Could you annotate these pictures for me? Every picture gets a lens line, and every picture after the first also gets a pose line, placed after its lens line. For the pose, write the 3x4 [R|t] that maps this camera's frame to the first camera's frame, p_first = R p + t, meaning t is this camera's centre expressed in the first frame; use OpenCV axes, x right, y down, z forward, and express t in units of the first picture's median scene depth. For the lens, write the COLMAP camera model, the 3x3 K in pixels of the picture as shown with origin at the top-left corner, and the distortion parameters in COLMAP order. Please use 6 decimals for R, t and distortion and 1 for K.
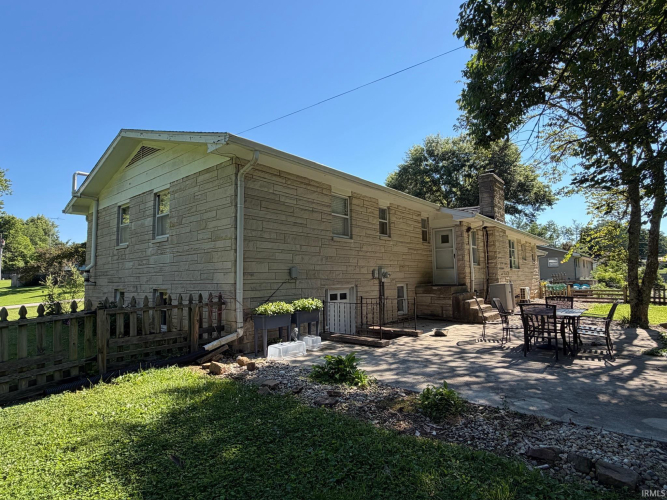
lens RADIAL K [[359.6, 0, 333.5], [0, 359.6, 250.0], [0, 0, 1]] dist [0.001426, -0.000137]
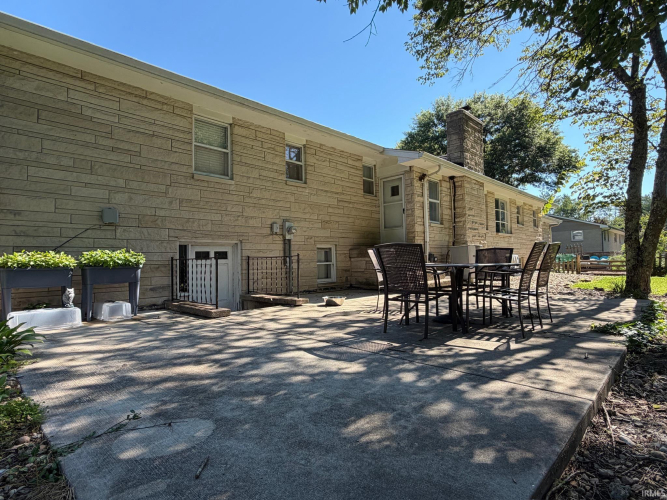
lens RADIAL K [[359.6, 0, 333.5], [0, 359.6, 250.0], [0, 0, 1]] dist [0.001426, -0.000137]
pose [[0.997015, -0.007407, -0.076857, 0.298010], [0.011214, 0.998725, 0.049217, 0.076039], [0.076394, -0.049932, 0.995827, 0.237989]]
